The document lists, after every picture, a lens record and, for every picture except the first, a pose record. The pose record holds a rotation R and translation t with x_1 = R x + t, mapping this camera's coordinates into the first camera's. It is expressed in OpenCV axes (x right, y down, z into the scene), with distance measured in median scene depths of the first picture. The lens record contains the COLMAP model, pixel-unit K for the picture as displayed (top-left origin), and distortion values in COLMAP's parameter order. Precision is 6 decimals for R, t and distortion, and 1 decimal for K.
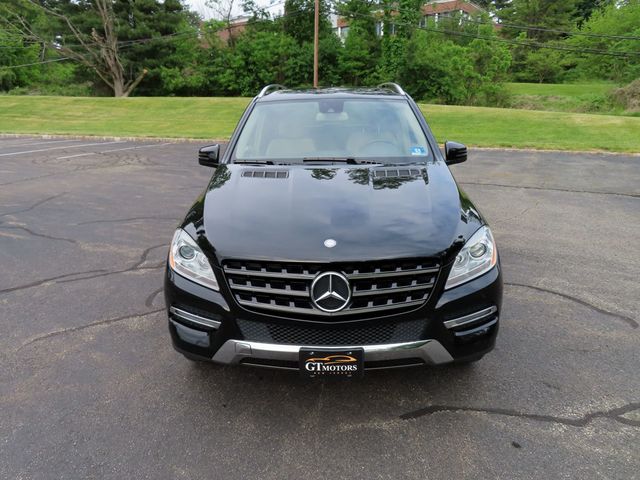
lens RADIAL K [[458.5, 0, 318.0], [0, 458.5, 242.0], [0, 0, 1]] dist [-0.007937, 0.004855]
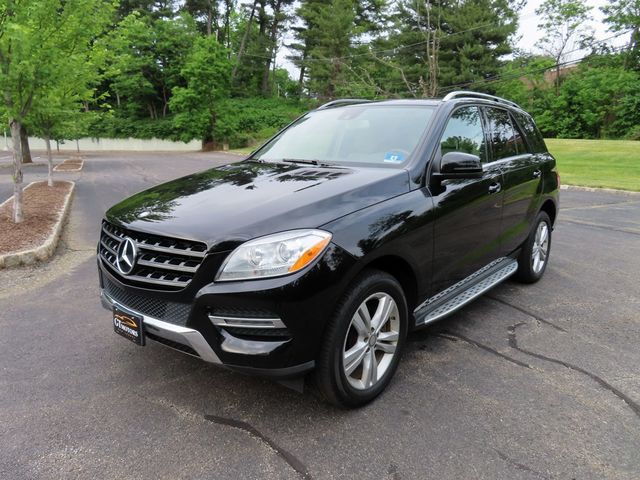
lens RADIAL K [[458.5, 0, 318.0], [0, 458.5, 242.0], [0, 0, 1]] dist [-0.007937, 0.004855]
pose [[0.769198, 0.154331, -0.620094, 0.227169], [-0.210354, 0.977466, -0.017660, -0.000014], [0.603395, 0.144023, 0.784329, 0.088601]]
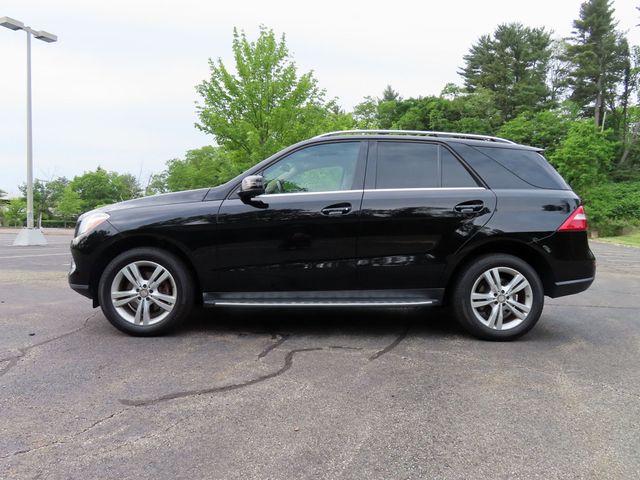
lens RADIAL K [[458.5, 0, 318.0], [0, 458.5, 242.0], [0, 0, 1]] dist [-0.007937, 0.004855]
pose [[0.062986, 0.050053, -0.996758, 0.486910], [-0.328642, 0.944079, 0.026641, -0.055219], [0.942352, 0.325899, 0.075913, 0.401035]]
